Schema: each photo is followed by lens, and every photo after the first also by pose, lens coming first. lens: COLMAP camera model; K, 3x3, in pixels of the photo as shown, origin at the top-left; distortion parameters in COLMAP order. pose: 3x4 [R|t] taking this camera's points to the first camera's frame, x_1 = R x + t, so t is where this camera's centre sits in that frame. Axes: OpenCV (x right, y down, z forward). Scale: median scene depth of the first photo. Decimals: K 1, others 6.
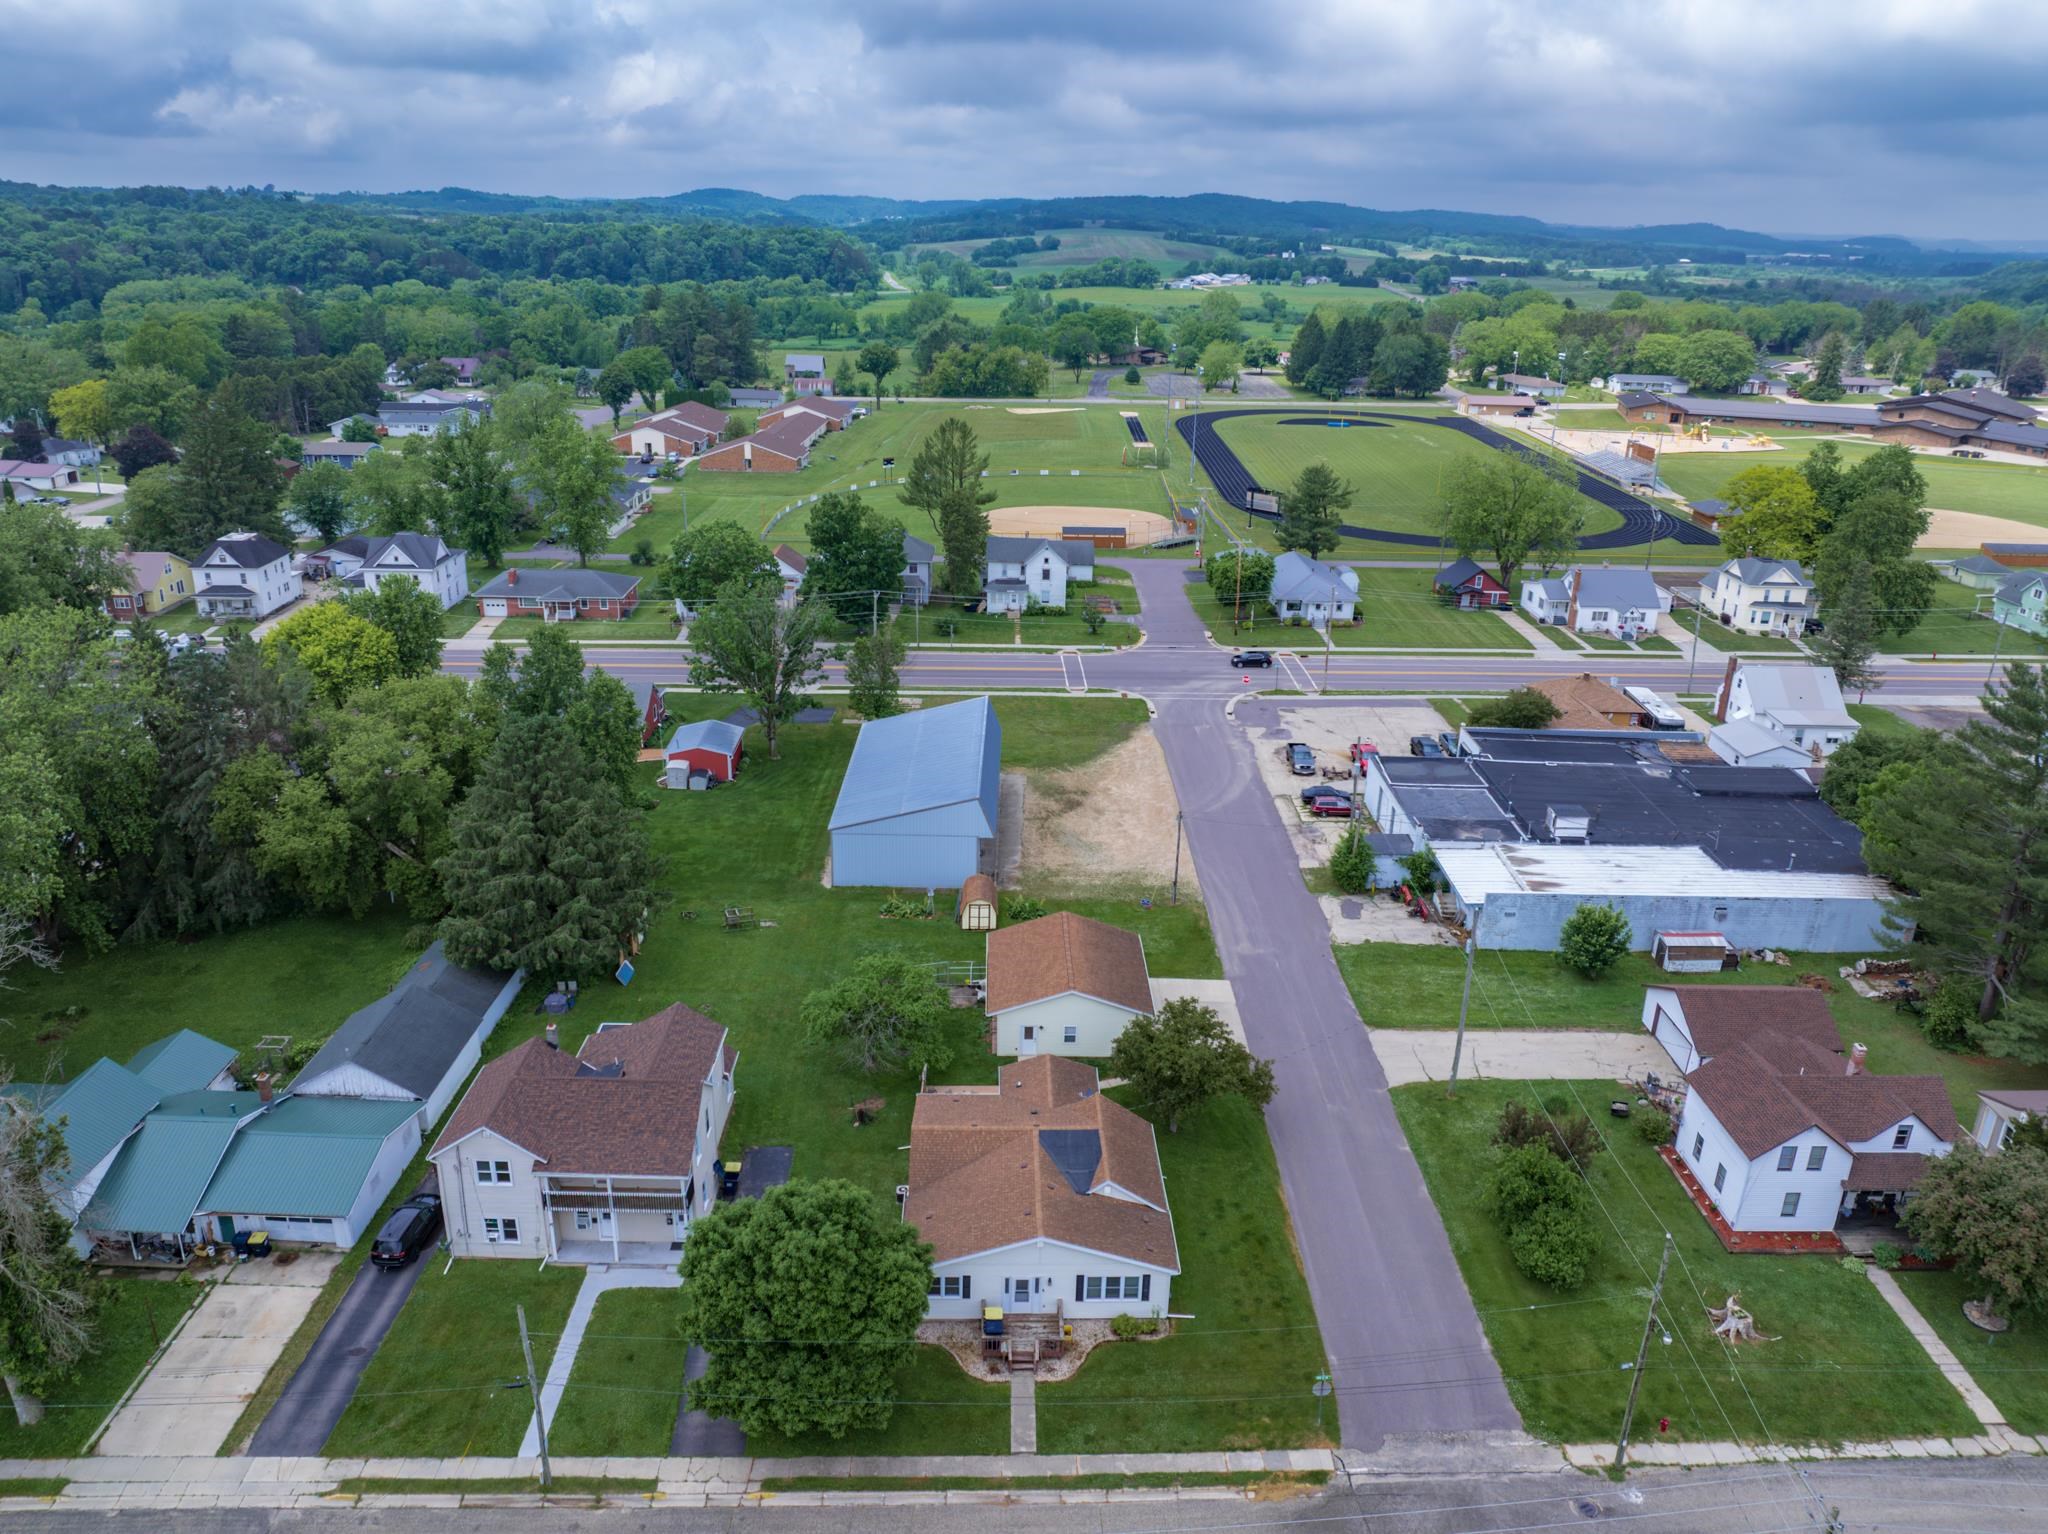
lens RADIAL K [[1460.9, 0, 1029.2], [0, 1460.9, 761.8], [0, 0, 1]] dist [-0.047185, 0.014464]
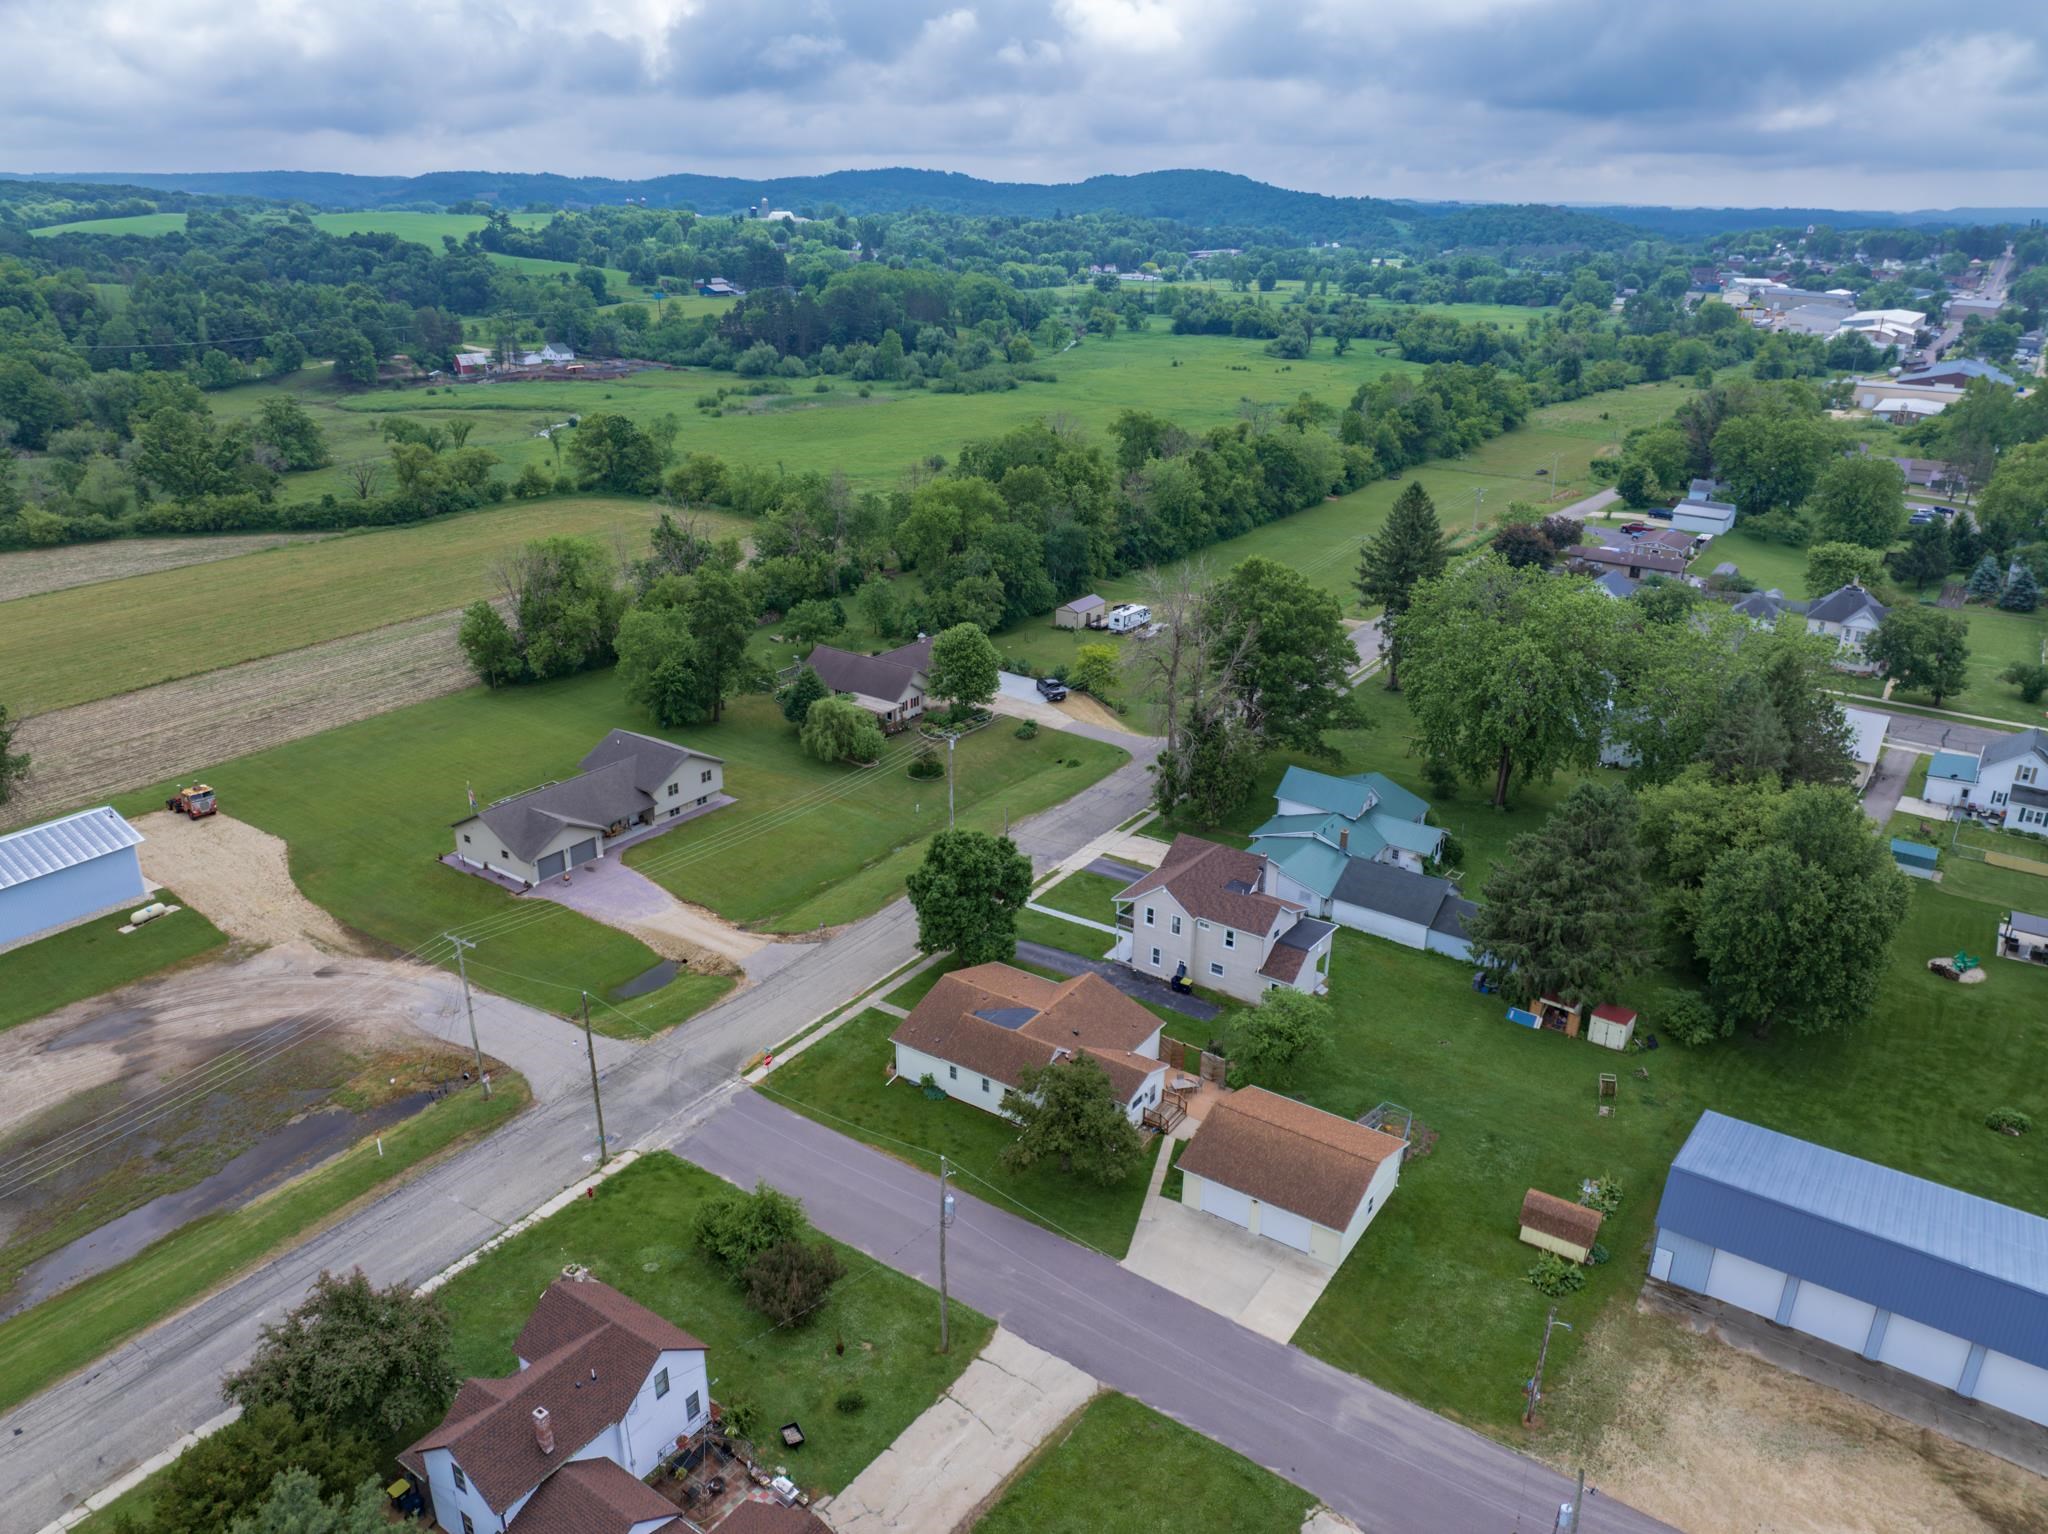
lens RADIAL K [[1440.2, 0, 1028.2], [0, 1440.2, 761.4], [0, 0, 1]] dist [-0.041536, 0.003675]
pose [[-0.577614, 0.272732, -0.769402, 0.475983], [-0.306137, 0.801371, 0.513891, -0.299297], [0.756731, 0.532373, -0.379390, 0.671267]]
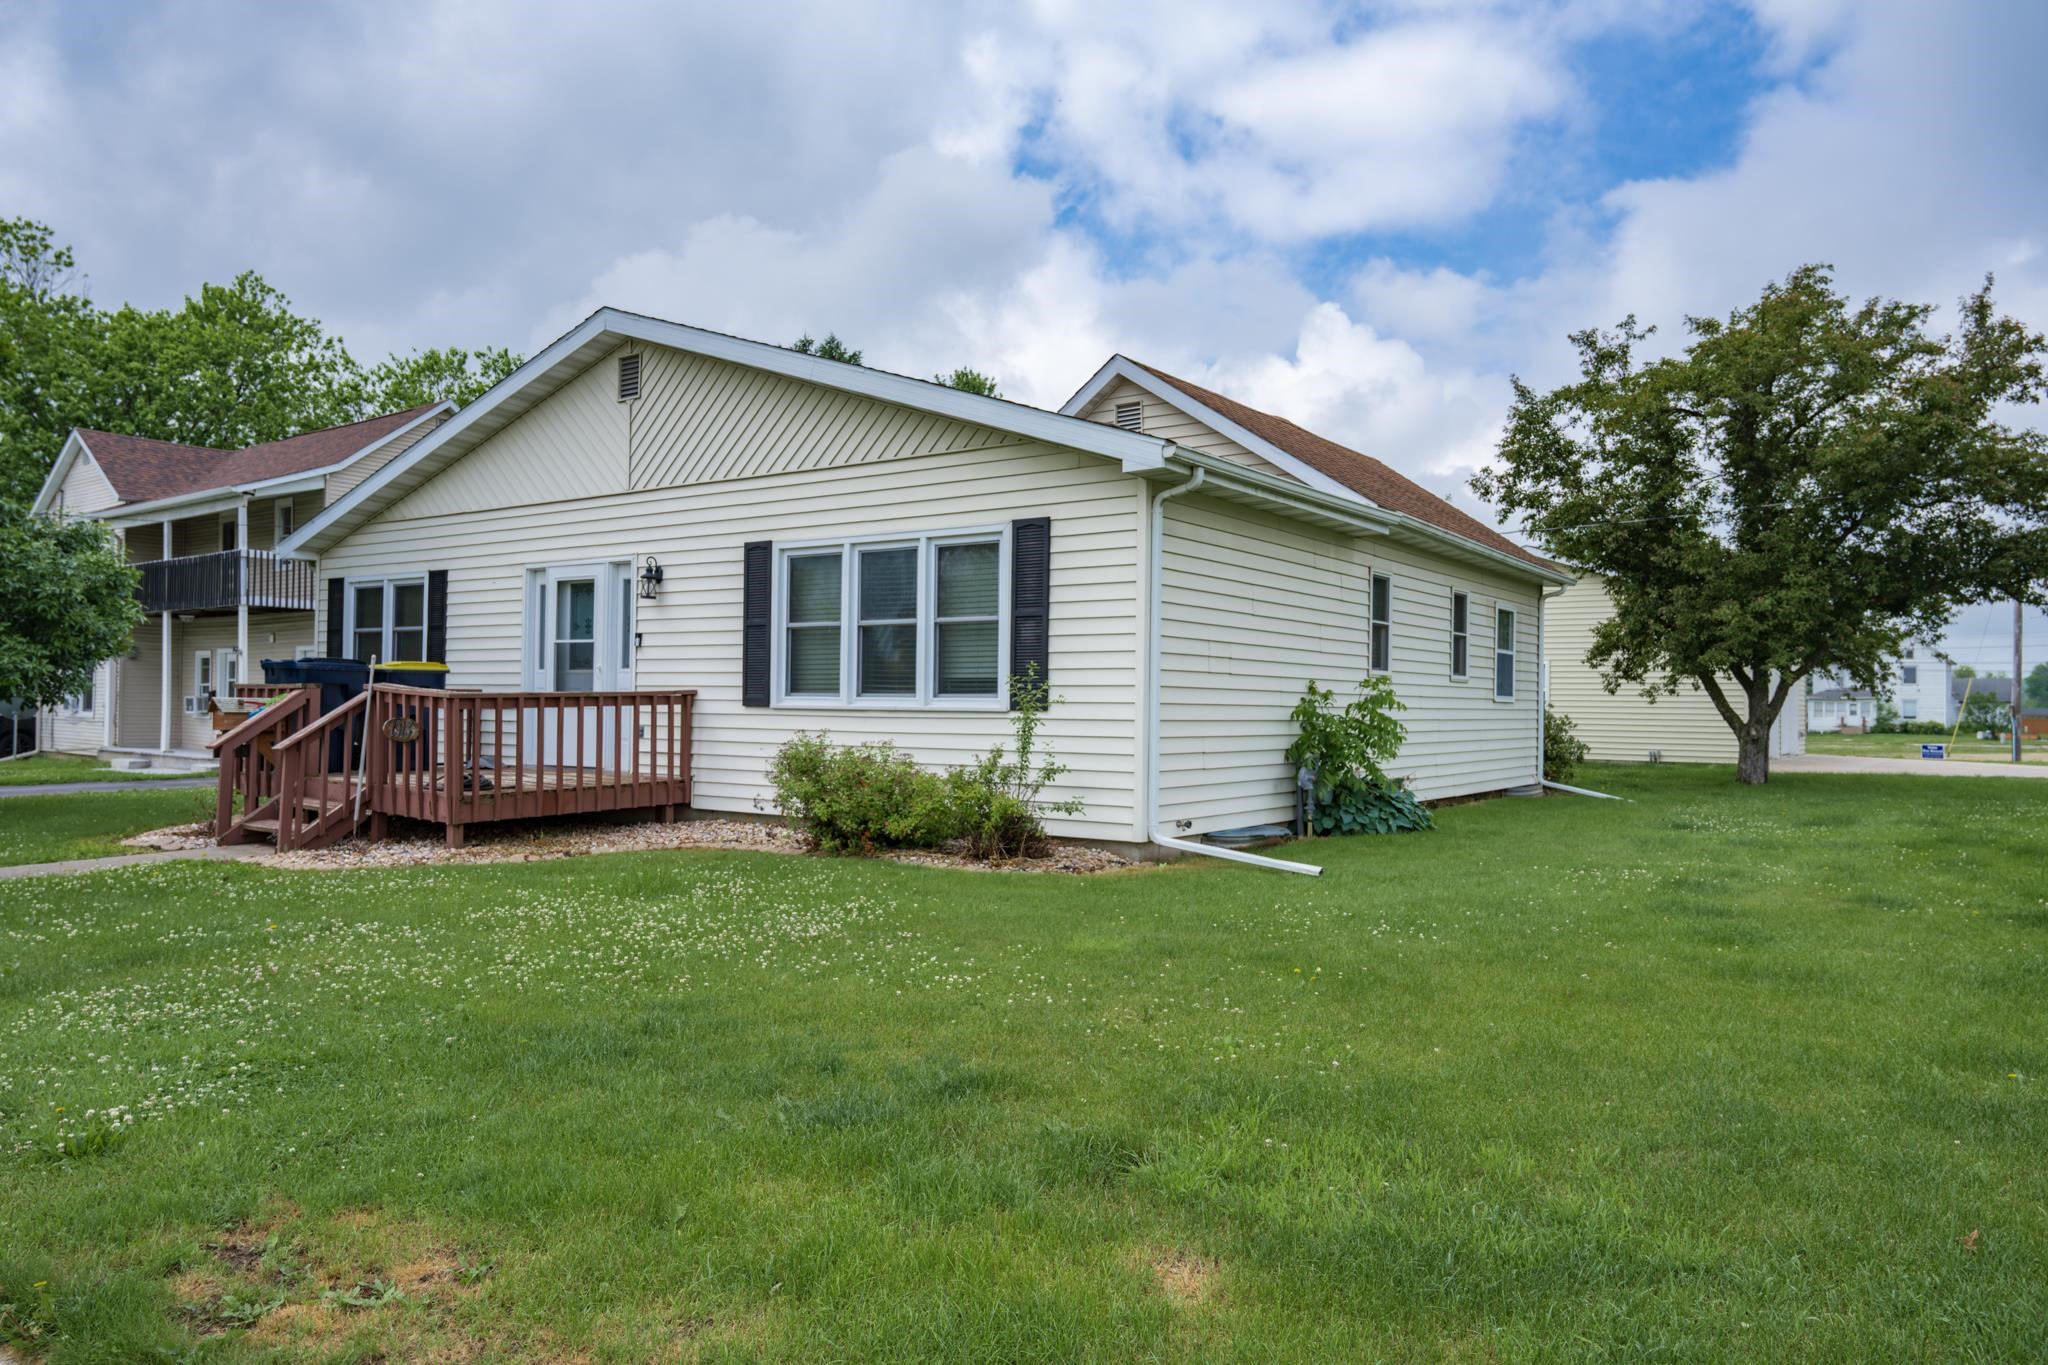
lens RADIAL K [[1360.1, 0, 1018.7], [0, 1360.1, 699.2], [0, 0, 1]] dist [-0.000078, 0.001484]
pose [[0.798108, -0.009824, -0.602435, 0.078942], [-0.204467, 0.936117, -0.286145, 0.186999], [0.566761, 0.351552, 0.745113, 0.394631]]
